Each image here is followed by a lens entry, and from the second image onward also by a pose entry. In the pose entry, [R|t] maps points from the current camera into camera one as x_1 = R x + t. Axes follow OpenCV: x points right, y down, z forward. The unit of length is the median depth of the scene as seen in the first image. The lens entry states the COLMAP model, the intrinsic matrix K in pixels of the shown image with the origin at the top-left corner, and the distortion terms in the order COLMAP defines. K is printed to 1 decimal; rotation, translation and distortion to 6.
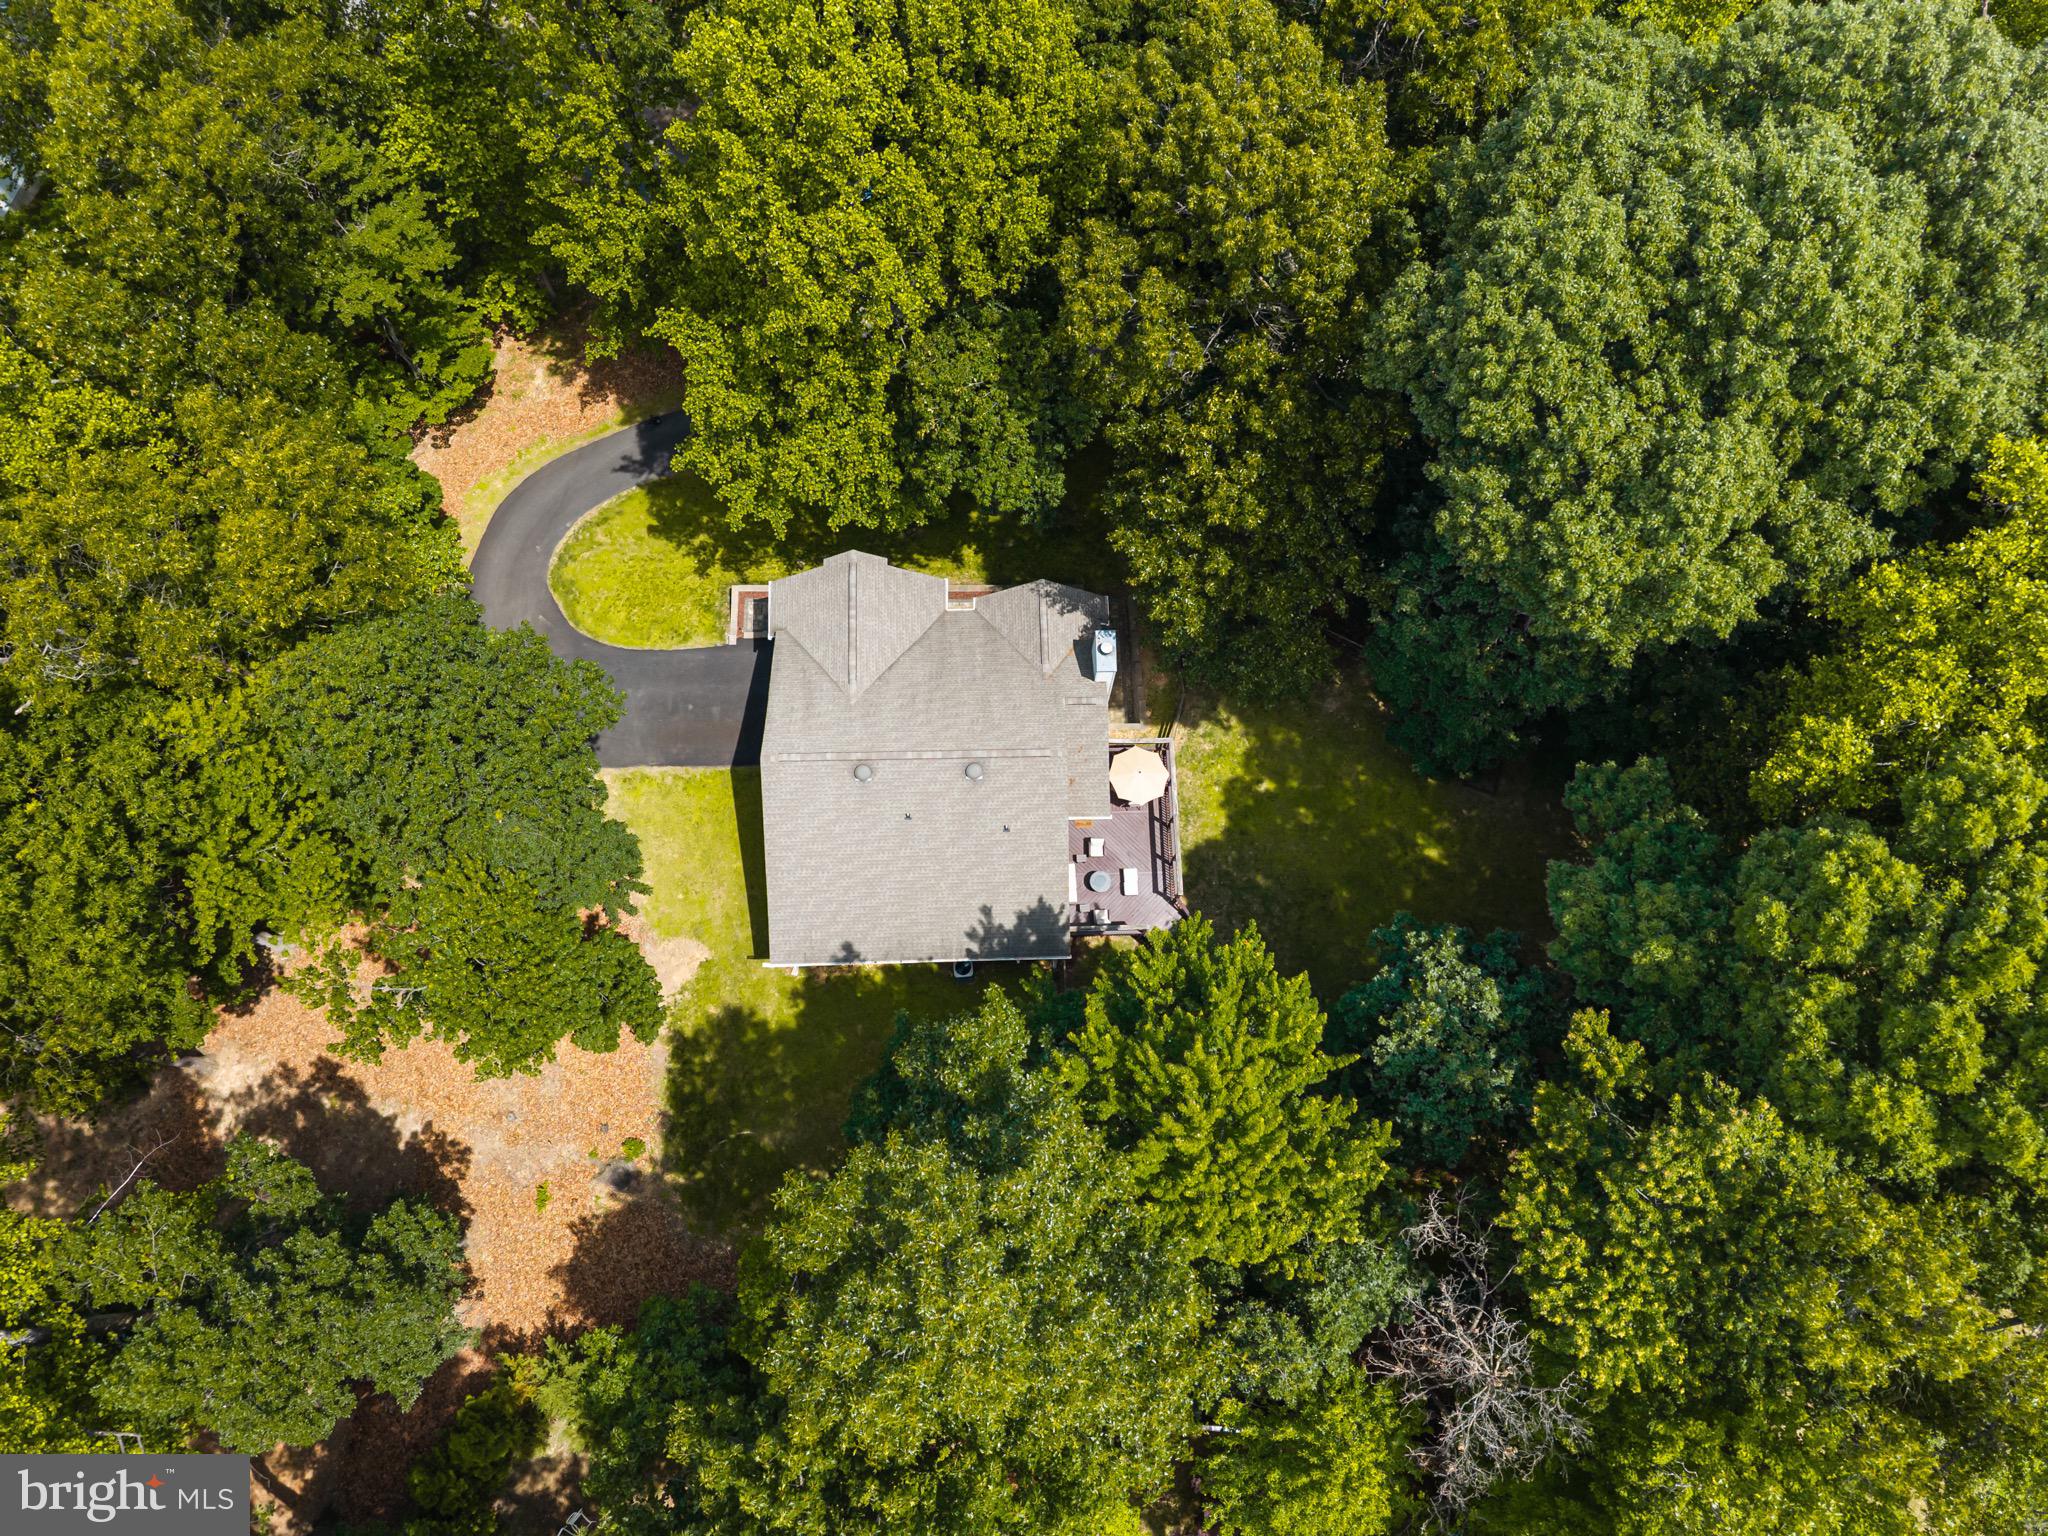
lens RADIAL K [[1368.8, 0, 1022.8], [0, 1368.8, 803.1], [0, 0, 1]] dist [0.001972, 0.000360]
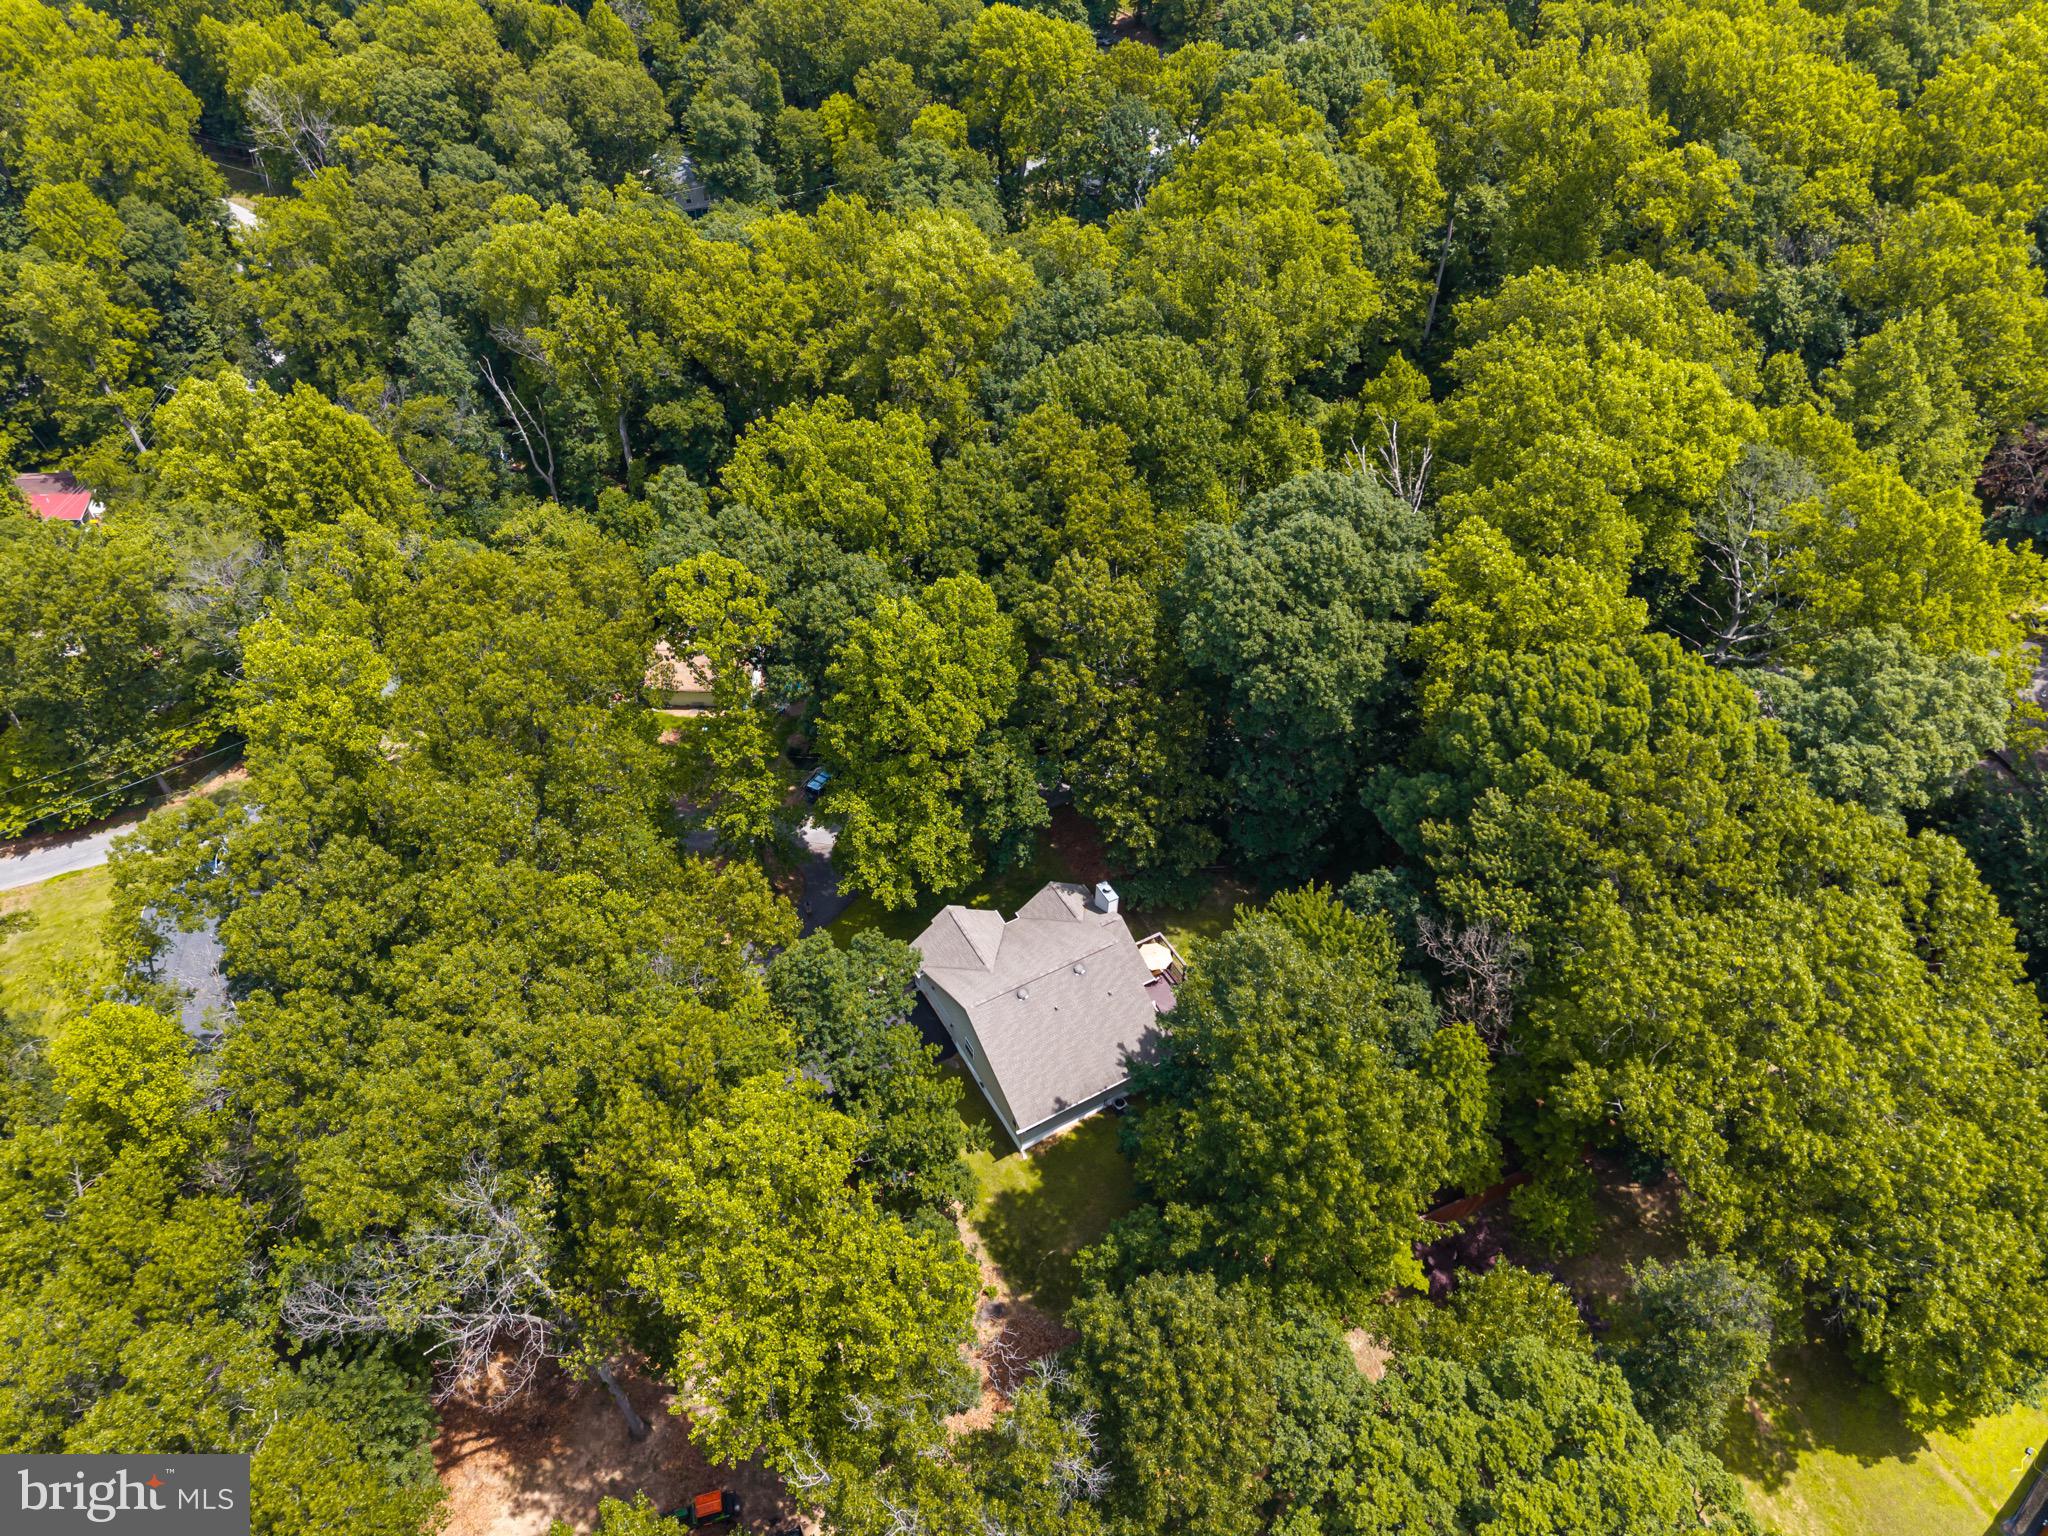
lens RADIAL K [[1368.8, 0, 1022.8], [0, 1368.8, 803.1], [0, 0, 1]] dist [0.001972, 0.000360]
pose [[0.882771, -0.353697, 0.309214, -0.531831], [0.458147, 0.793818, -0.399944, 0.446103], [-0.104001, 0.494724, 0.862804, -0.557415]]
